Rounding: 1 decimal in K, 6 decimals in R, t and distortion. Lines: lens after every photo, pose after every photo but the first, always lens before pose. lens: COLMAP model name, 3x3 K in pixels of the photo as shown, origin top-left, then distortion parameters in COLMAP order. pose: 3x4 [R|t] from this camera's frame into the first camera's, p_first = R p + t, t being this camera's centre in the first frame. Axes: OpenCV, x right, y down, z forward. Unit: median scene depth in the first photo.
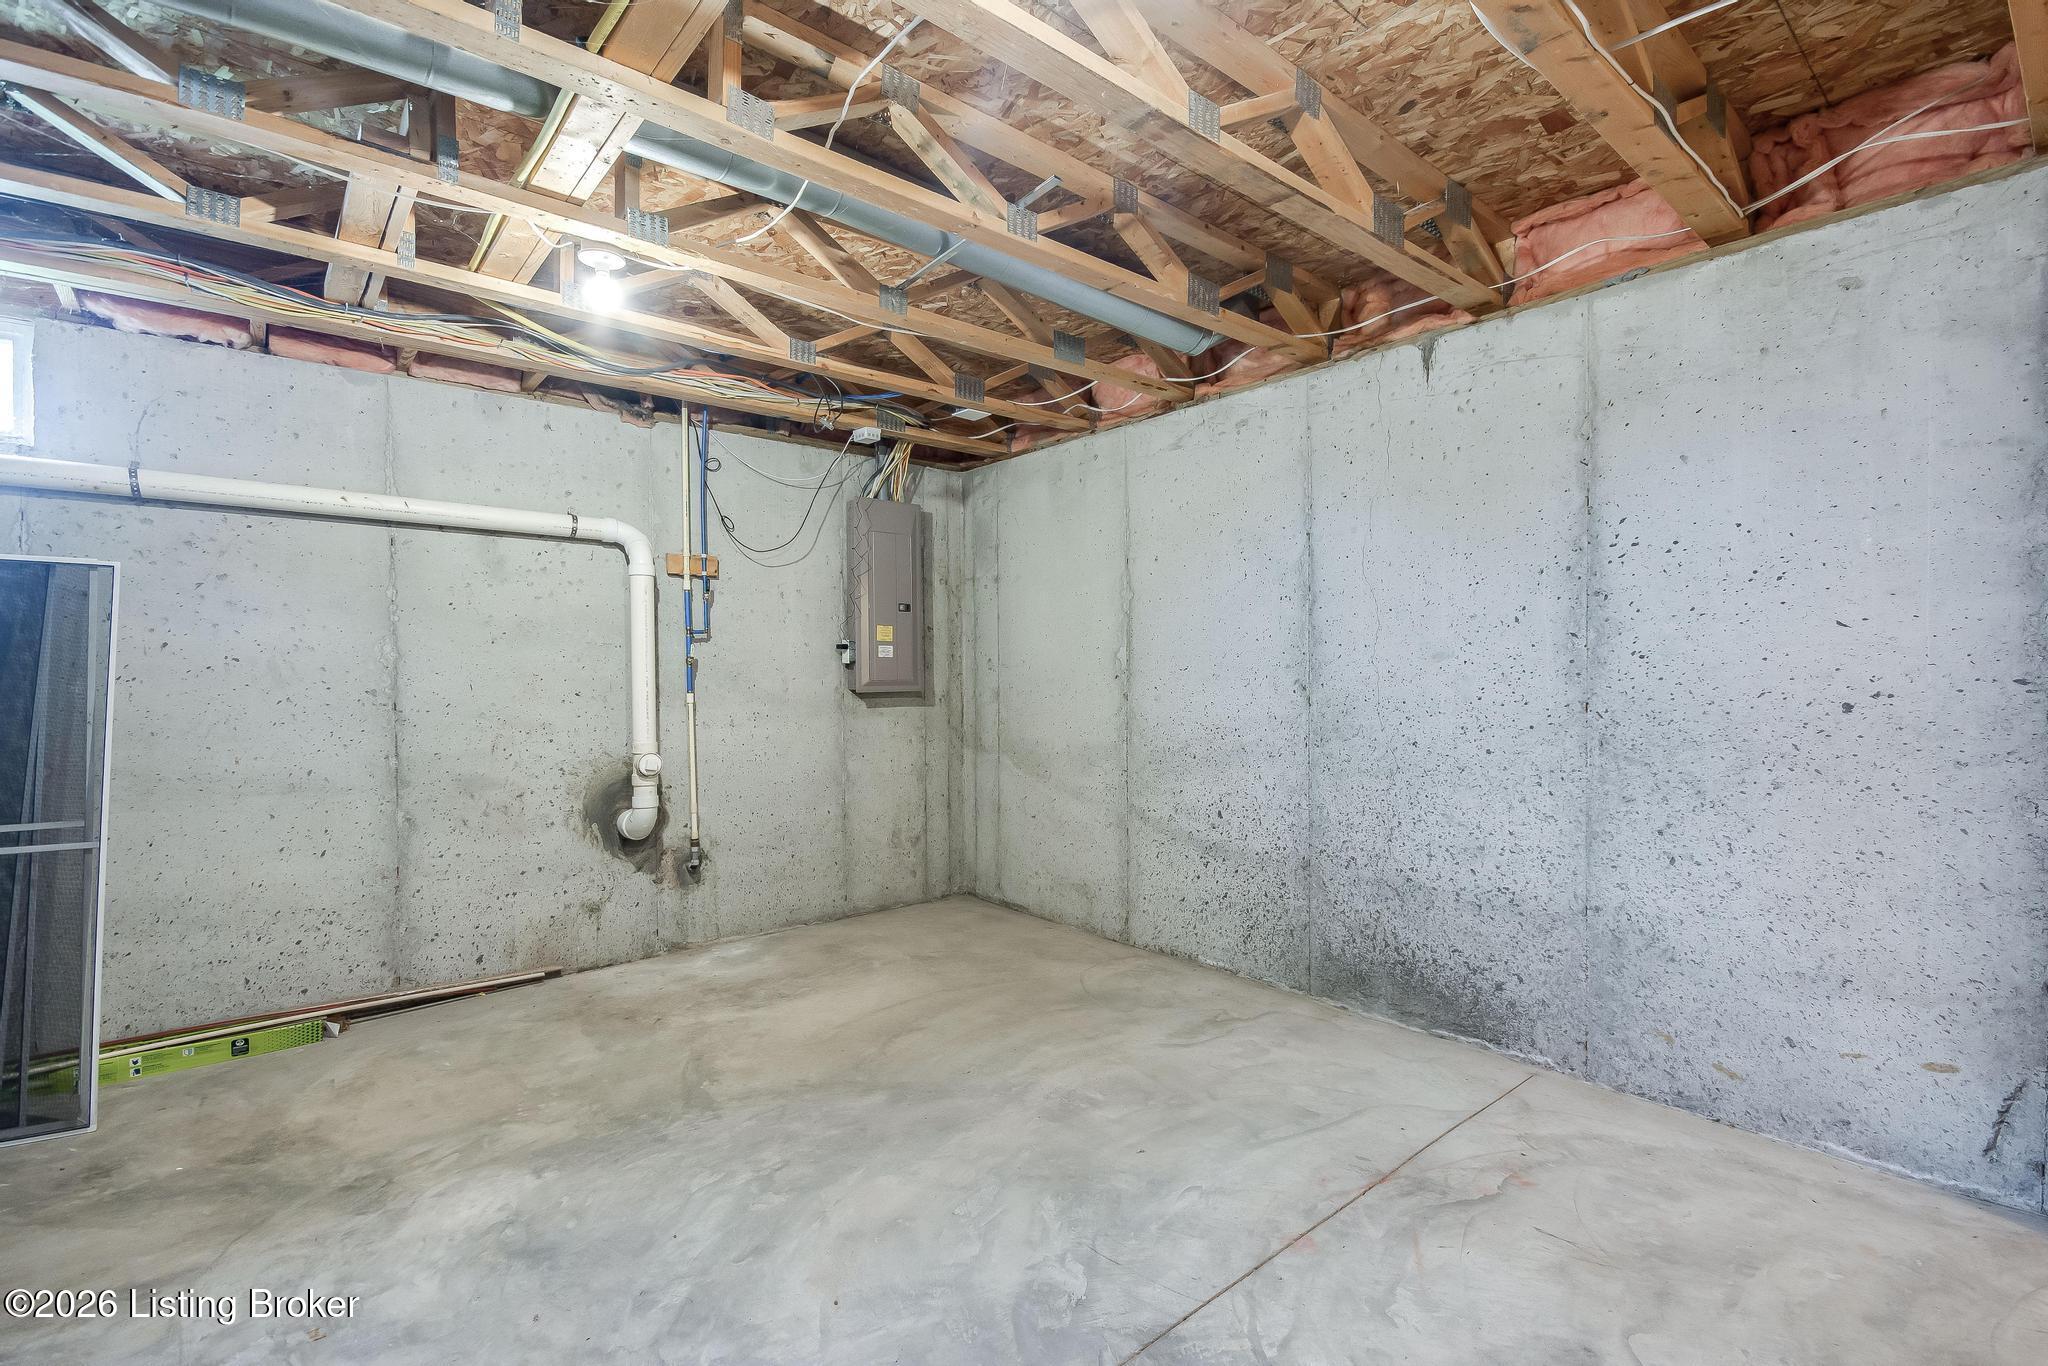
lens RADIAL K [[916.8, 0, 1006.0], [0, 916.8, 686.2], [0, 0, 1]] dist [0.004100, -0.003523]
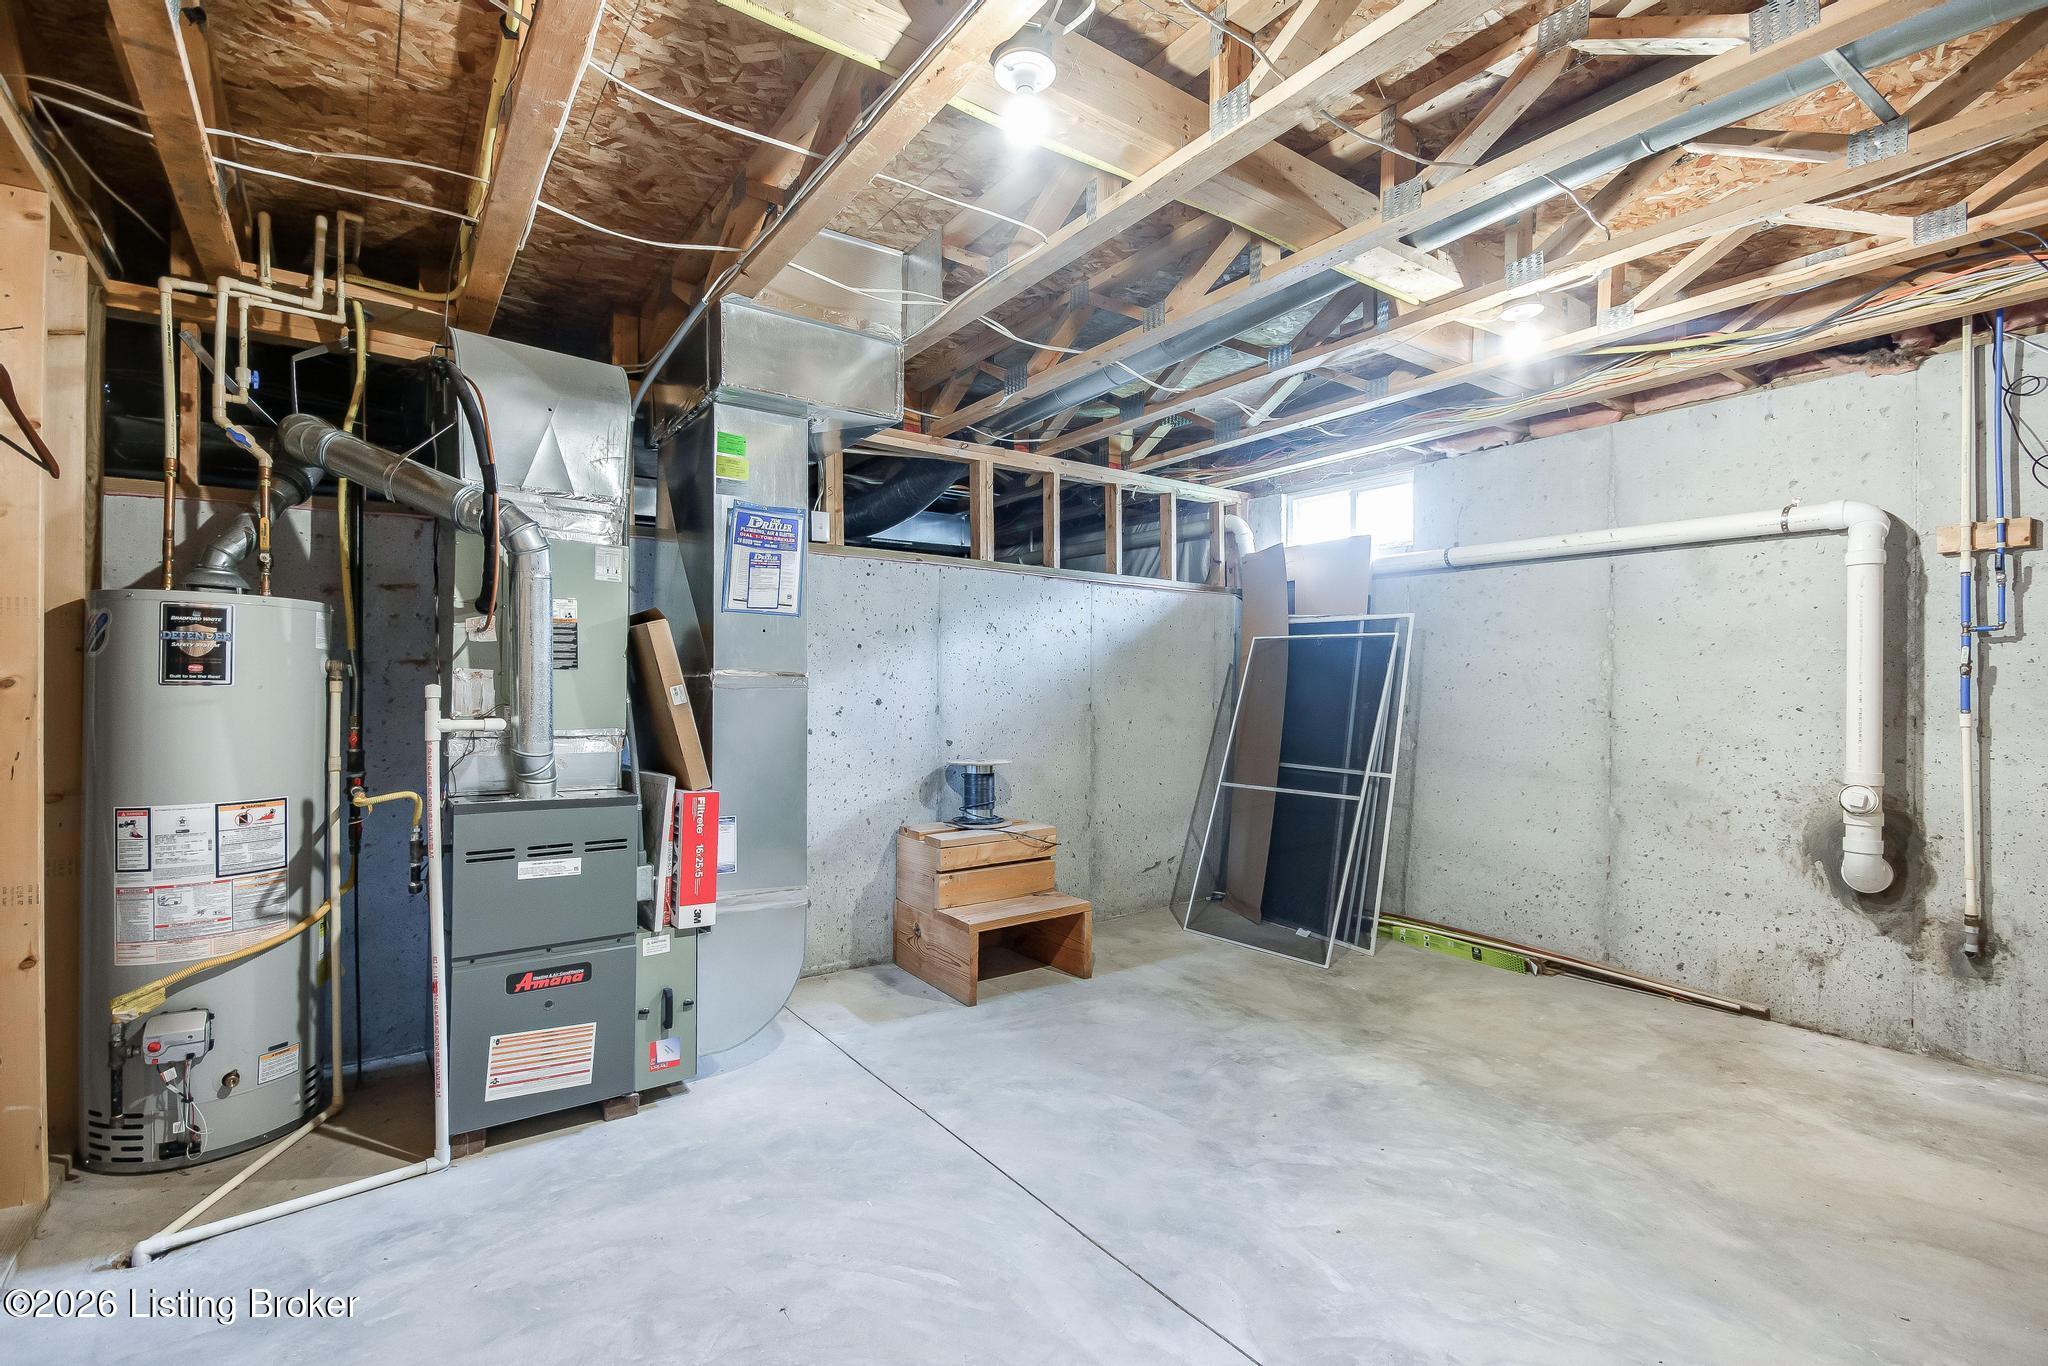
lens RADIAL K [[916.8, 0, 1007.4], [0, 916.8, 679.8], [0, 0, 1]] dist [0.004100, -0.003523]
pose [[-0.094861, -0.002376, -0.995488, 0.544927], [-0.017898, 0.999840, -0.000681, -0.006121], [0.995330, 0.017752, -0.094888, 0.373000]]
